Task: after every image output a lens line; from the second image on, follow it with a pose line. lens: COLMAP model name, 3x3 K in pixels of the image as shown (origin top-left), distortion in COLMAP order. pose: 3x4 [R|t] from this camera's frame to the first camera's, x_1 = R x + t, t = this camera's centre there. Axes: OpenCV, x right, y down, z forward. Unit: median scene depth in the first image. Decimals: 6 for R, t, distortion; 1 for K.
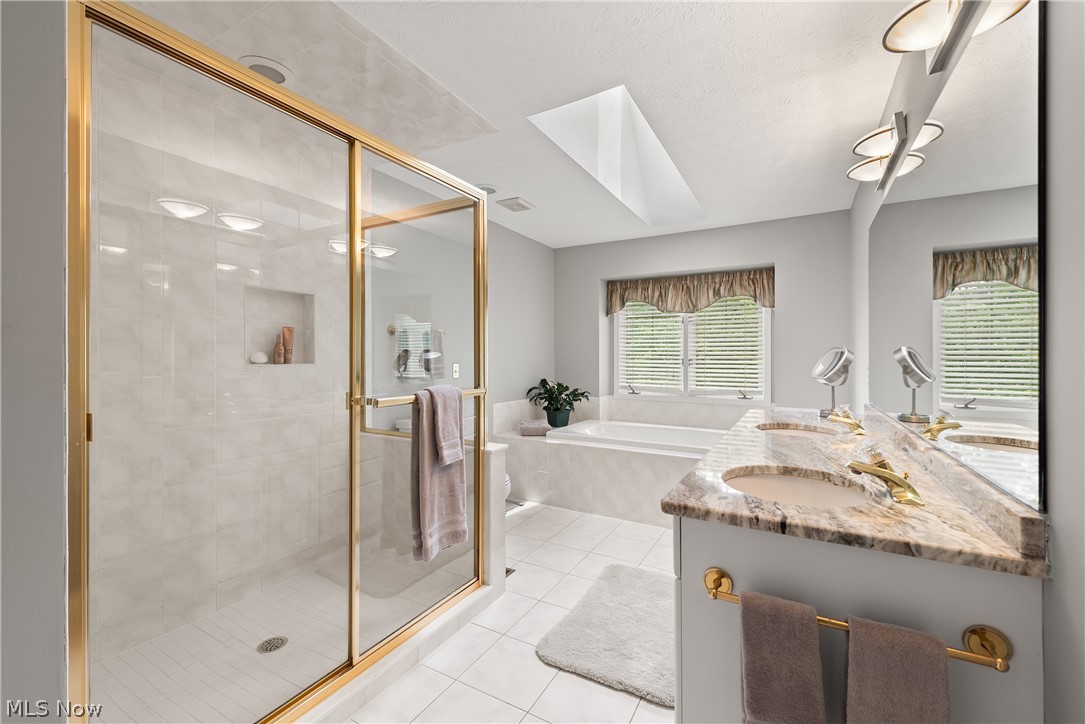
lens RADIAL K [[460.1, 0, 546.1], [0, 460.1, 359.1], [0, 0, 1]] dist [-0.000035, -0.000874]
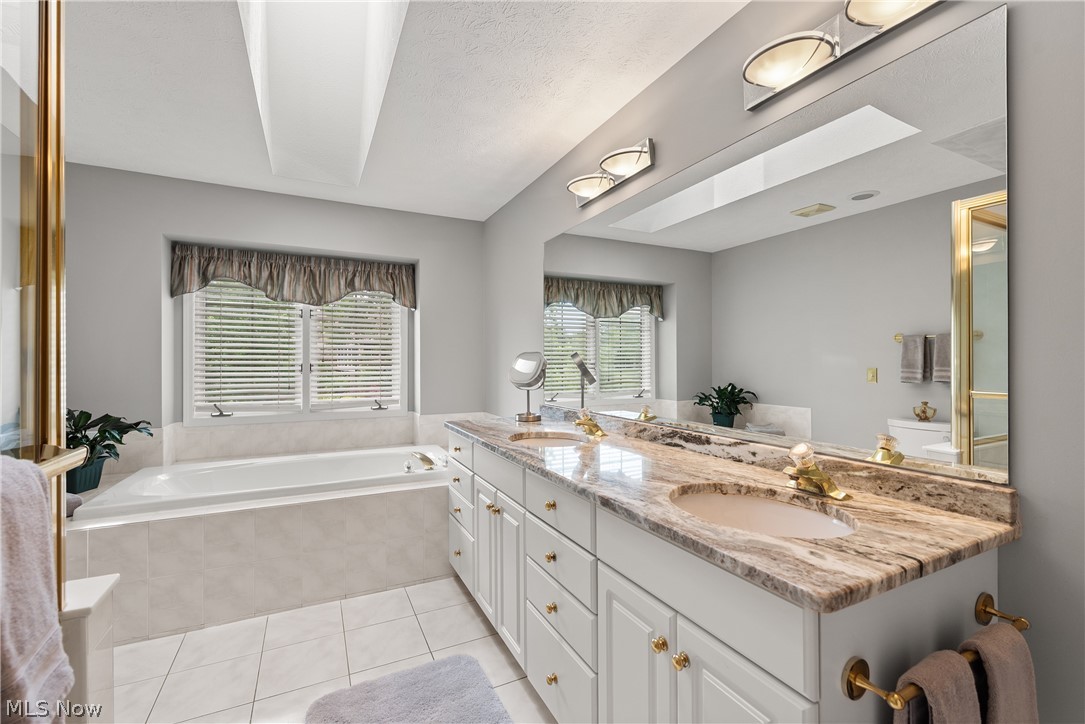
lens RADIAL K [[460.1, 0, 543.4], [0, 460.1, 359.5], [0, 0, 1]] dist [-0.000035, -0.000874]
pose [[0.554036, 0.001626, 0.832491, -0.126759], [0.006466, 0.999960, -0.006256, -0.001260], [-0.832468, 0.008849, 0.554003, 0.263221]]
